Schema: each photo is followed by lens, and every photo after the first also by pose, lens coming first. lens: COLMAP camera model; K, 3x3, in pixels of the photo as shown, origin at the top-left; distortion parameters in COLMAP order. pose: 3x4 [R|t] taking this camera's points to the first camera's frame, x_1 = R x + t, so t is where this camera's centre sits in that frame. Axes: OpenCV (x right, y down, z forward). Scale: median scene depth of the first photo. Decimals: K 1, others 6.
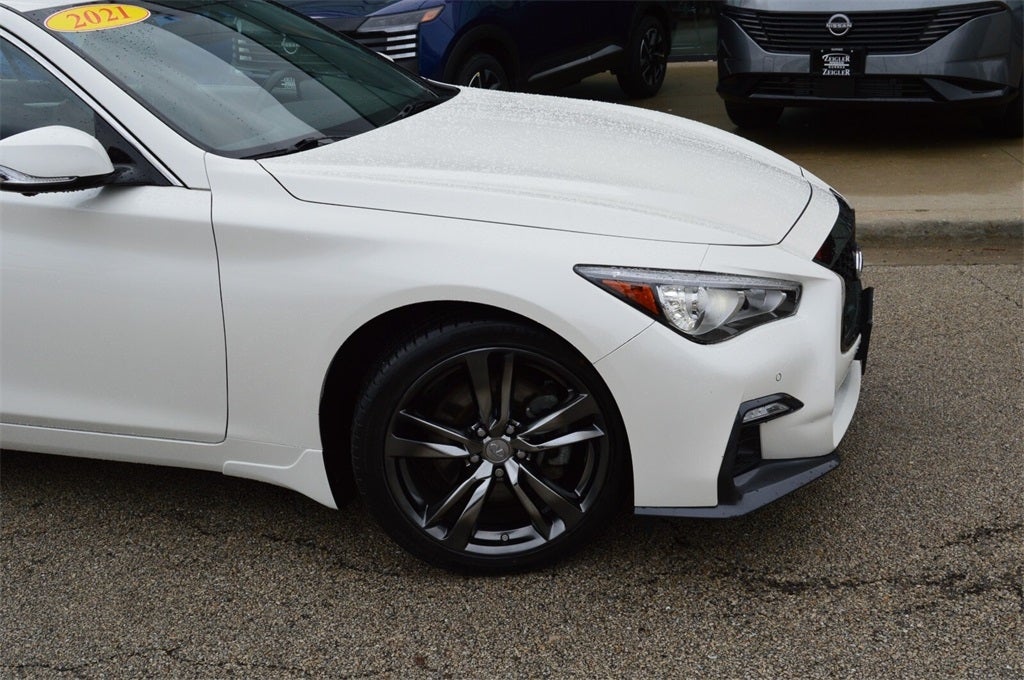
lens RADIAL K [[1123.3, 0, 512.0], [0, 1123.3, 340.0], [0, 0, 1]] dist [-0.021418, 0.015737]
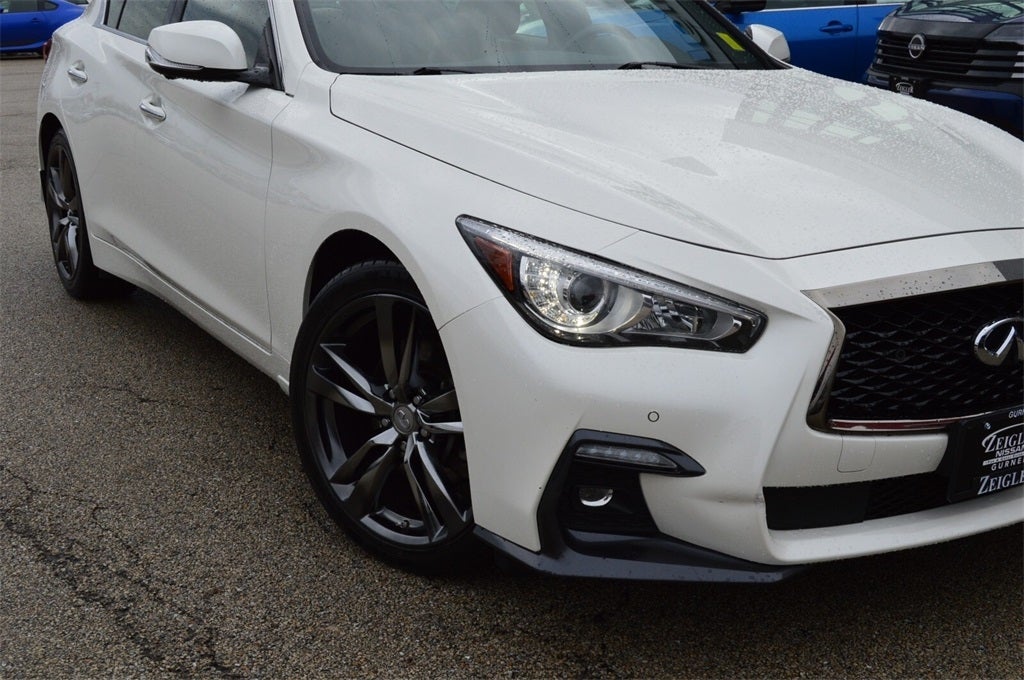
lens RADIAL K [[1317.4, 0, 517.3], [0, 1317.4, 326.6], [0, 0, 1]] dist [-0.019618, -0.007833]
pose [[0.741361, 0.226426, -0.631755, 0.684104], [-0.273332, 0.961623, 0.023900, -0.019489], [0.612922, 0.154961, 0.774799, 0.250580]]
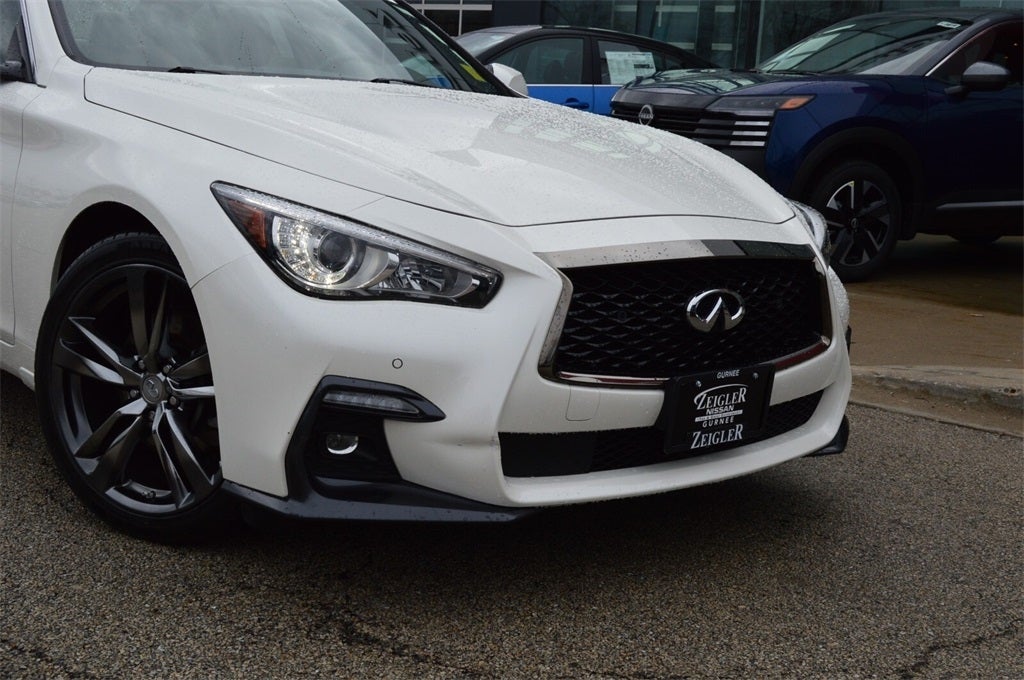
lens RADIAL K [[1317.4, 0, 517.3], [0, 1317.4, 326.6], [0, 0, 1]] dist [-0.019618, -0.007833]
pose [[0.848036, 0.195107, -0.492715, 0.737019], [-0.276718, 0.955969, -0.097724, 0.073312], [0.451954, 0.219216, 0.864686, 0.219520]]
